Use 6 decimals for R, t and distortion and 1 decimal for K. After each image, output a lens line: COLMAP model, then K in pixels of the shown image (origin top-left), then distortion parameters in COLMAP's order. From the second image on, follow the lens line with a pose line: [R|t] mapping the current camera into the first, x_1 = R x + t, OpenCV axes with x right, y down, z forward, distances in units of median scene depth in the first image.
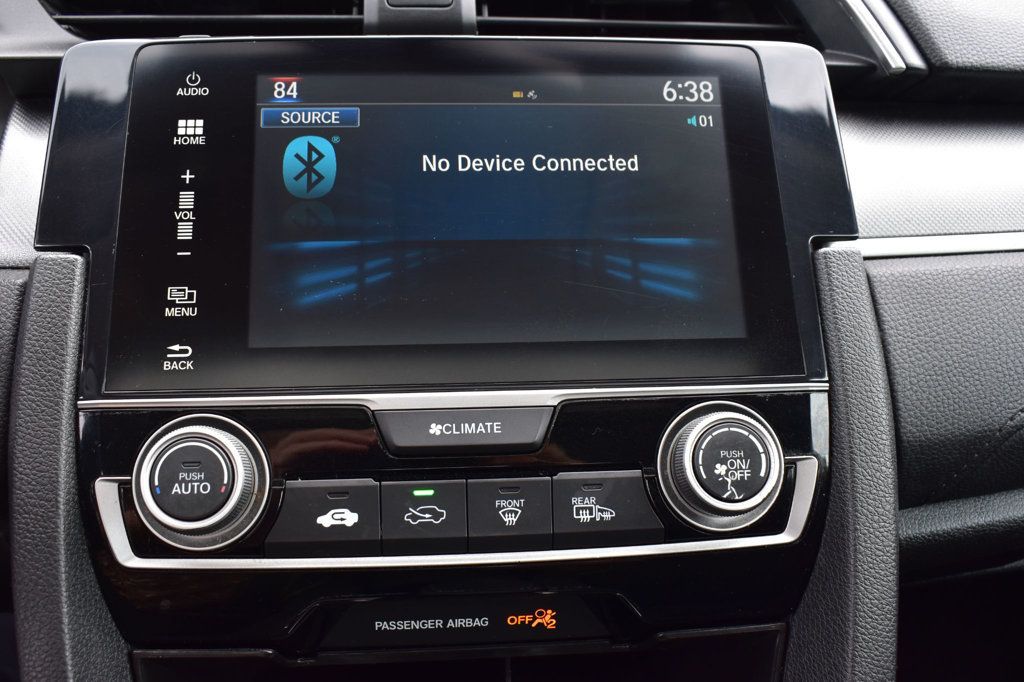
lens RADIAL K [[991.3, 0, 511.9], [0, 991.3, 346.5], [0, 0, 1]] dist [-0.083987, 0.000000]
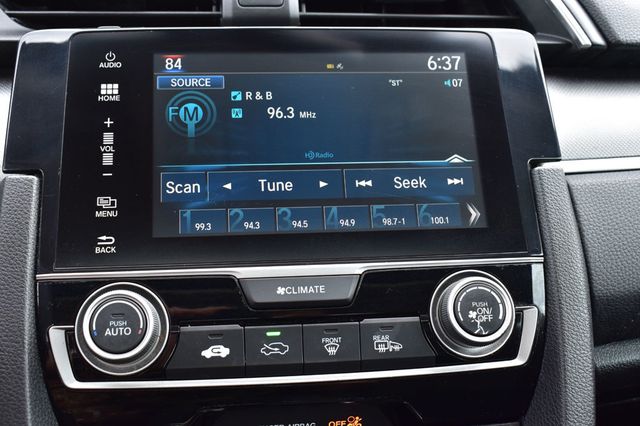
lens RADIAL K [[791.8, 0, 318.9], [0, 791.8, 213.8], [0, 0, 1]] dist [-0.056389, 0.000000]
pose [[0.999525, -0.011562, 0.028572, -0.050731], [0.013102, 0.998438, -0.054311, 0.032365], [-0.027899, 0.054660, 0.998115, -0.185305]]
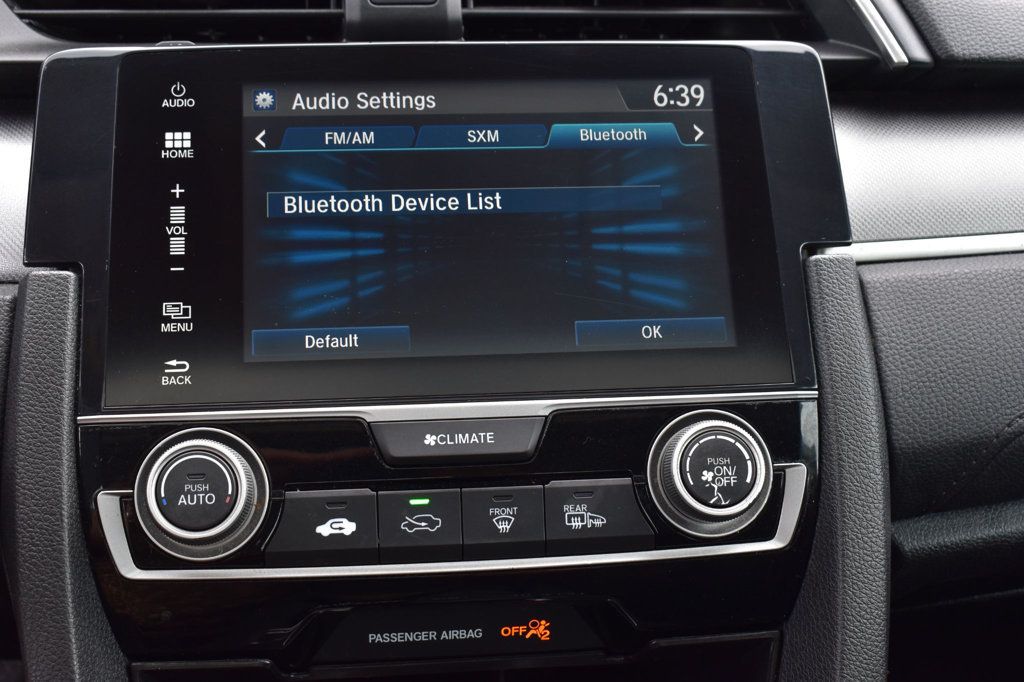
lens RADIAL K [[1417.2, 0, 510.6], [0, 1417.2, 345.0], [0, 0, 1]] dist [-0.037472, 0.000000]
pose [[0.999846, -0.009576, 0.014690, -0.013908], [0.009446, 0.999916, 0.008929, -0.026117], [-0.014774, -0.008789, 0.999852, -0.451973]]
